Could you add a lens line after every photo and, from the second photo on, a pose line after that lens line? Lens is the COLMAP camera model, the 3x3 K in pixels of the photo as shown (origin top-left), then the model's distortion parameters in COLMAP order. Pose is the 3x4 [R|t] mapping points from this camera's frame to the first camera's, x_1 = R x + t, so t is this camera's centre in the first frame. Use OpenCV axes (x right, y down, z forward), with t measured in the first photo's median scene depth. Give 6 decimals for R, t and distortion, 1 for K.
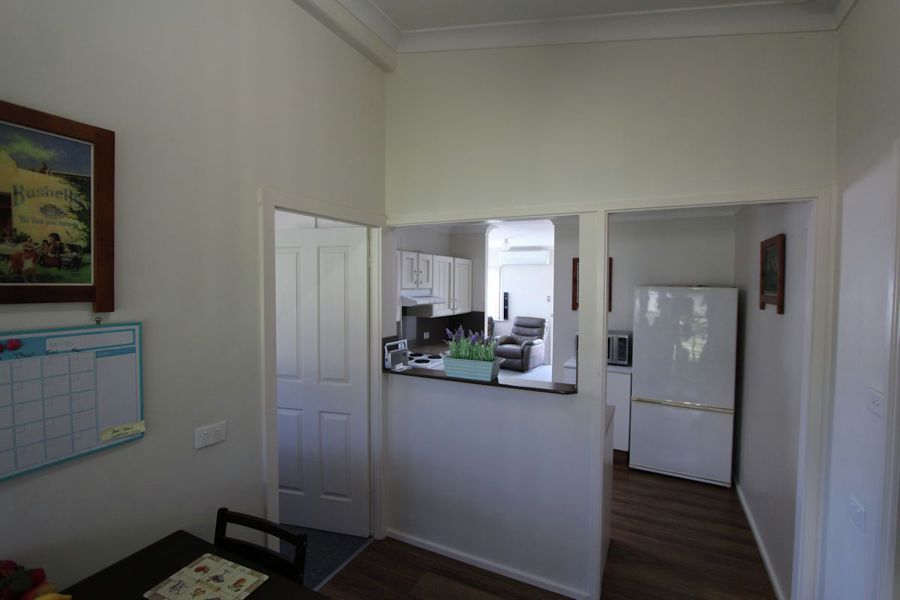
lens RADIAL K [[417.0, 0, 451.6], [0, 417.0, 294.1], [0, 0, 1]] dist [-0.016744, 0.000182]
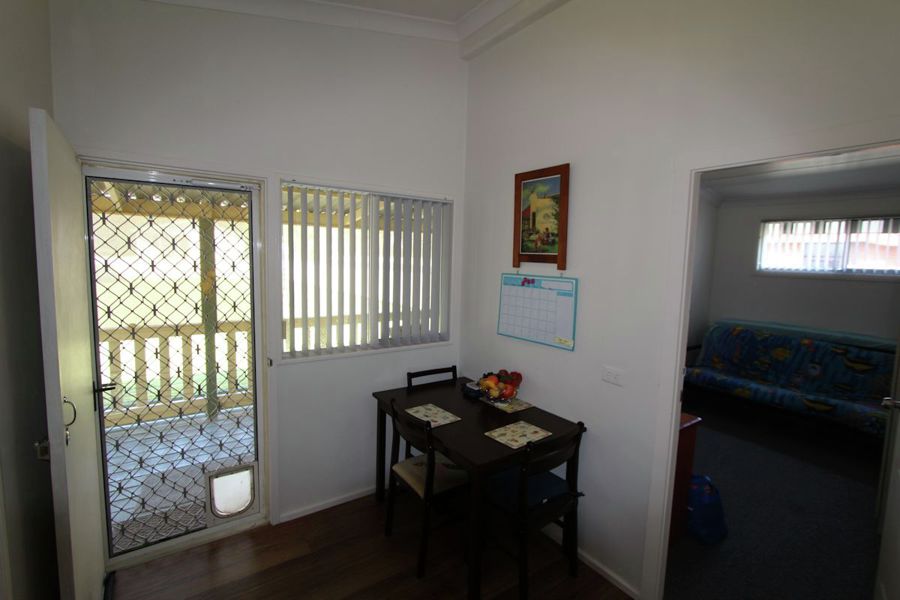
lens RADIAL K [[417.0, 0, 451.6], [0, 417.0, 294.1], [0, 0, 1]] dist [-0.016744, 0.000182]
pose [[-0.473899, 0.059103, -0.878593, 0.980356], [-0.058440, 0.993434, 0.098350, -0.001378], [0.878638, 0.097953, -0.467334, 1.494249]]
